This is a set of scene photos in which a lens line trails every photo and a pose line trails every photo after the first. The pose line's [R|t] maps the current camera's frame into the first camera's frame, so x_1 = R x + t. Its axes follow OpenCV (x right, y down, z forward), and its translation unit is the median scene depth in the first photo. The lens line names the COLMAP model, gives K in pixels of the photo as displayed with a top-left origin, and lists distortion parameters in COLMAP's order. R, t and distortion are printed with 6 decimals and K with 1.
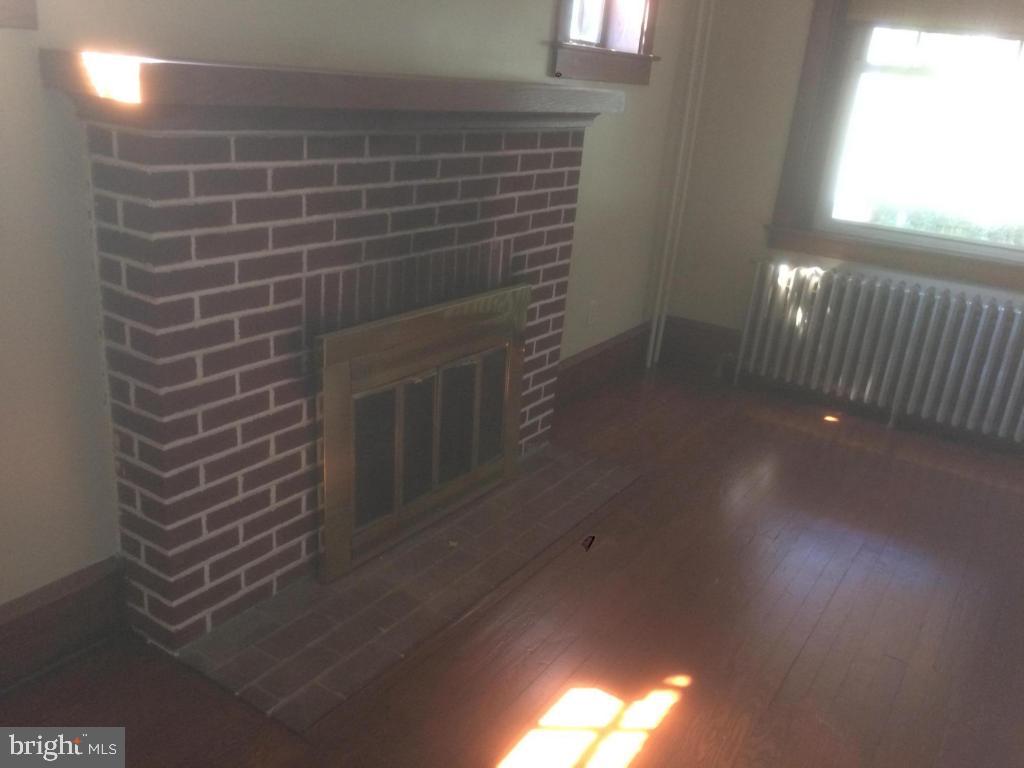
lens RADIAL K [[880.3, 0, 508.3], [0, 880.3, 381.4], [0, 0, 1]] dist [0.066145, -0.087347]
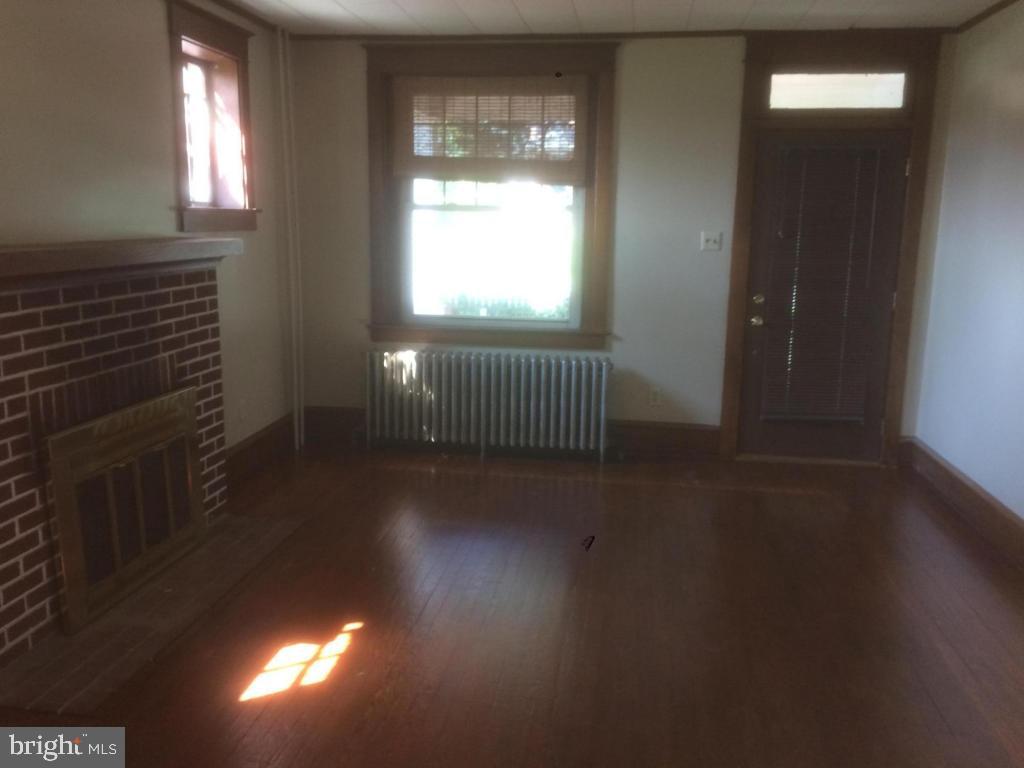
lens RADIAL K [[880.3, 0, 528.6], [0, 880.3, 387.9], [0, 0, 1]] dist [0.066145, -0.087347]
pose [[0.896167, -0.152673, 0.416623, -0.085910], [0.202916, 0.976019, -0.078811, 0.104426], [-0.394600, 0.155167, 0.905657, -0.418208]]
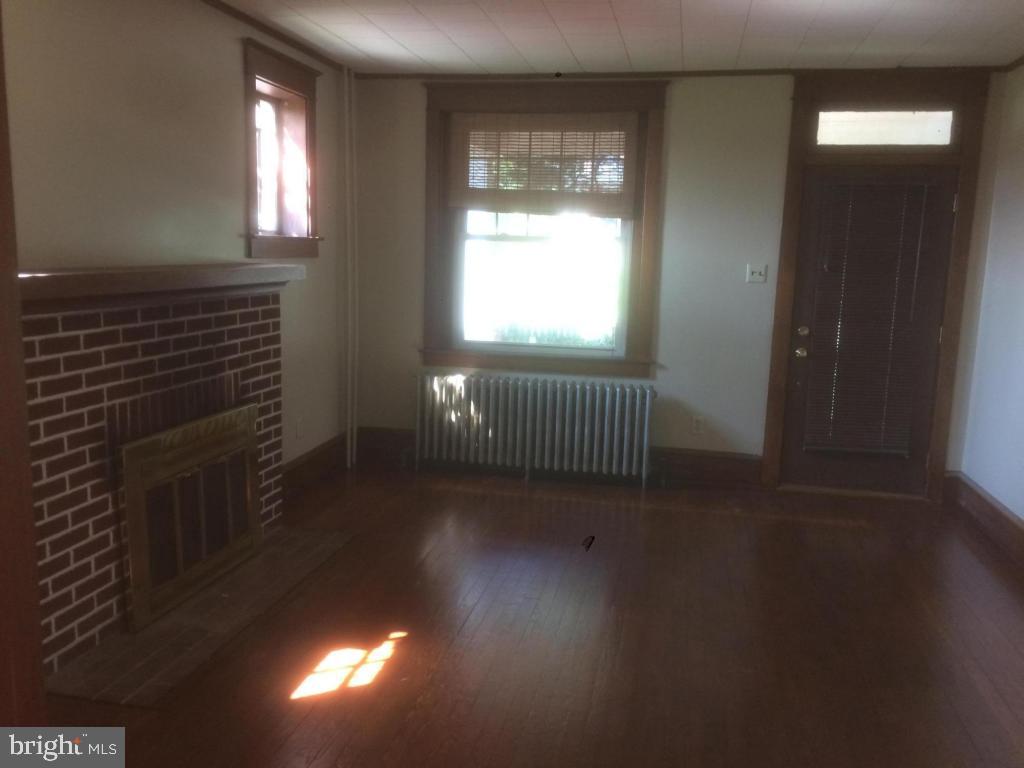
lens RADIAL K [[880.3, 0, 522.3], [0, 880.3, 384.2], [0, 0, 1]] dist [0.066145, -0.087347]
pose [[0.923887, -0.116356, 0.364547, -0.099034], [0.173464, 0.976494, -0.127941, 0.119431], [-0.341092, 0.181439, 0.922354, -0.459863]]
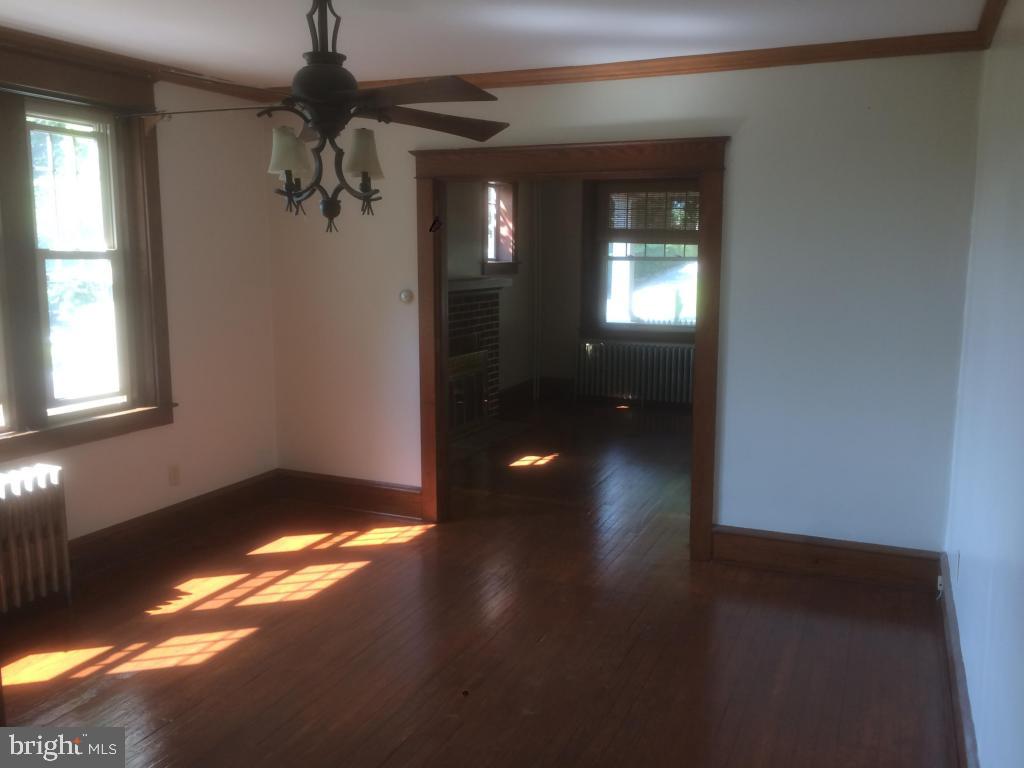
lens RADIAL K [[880.3, 0, 510.2], [0, 880.3, 382.7], [0, 0, 1]] dist [0.066145, -0.087347]
pose [[0.982753, -0.106934, 0.150868, -0.346317], [0.133002, 0.975561, -0.174906, 0.499566], [-0.128477, 0.191955, 0.972958, -1.711722]]
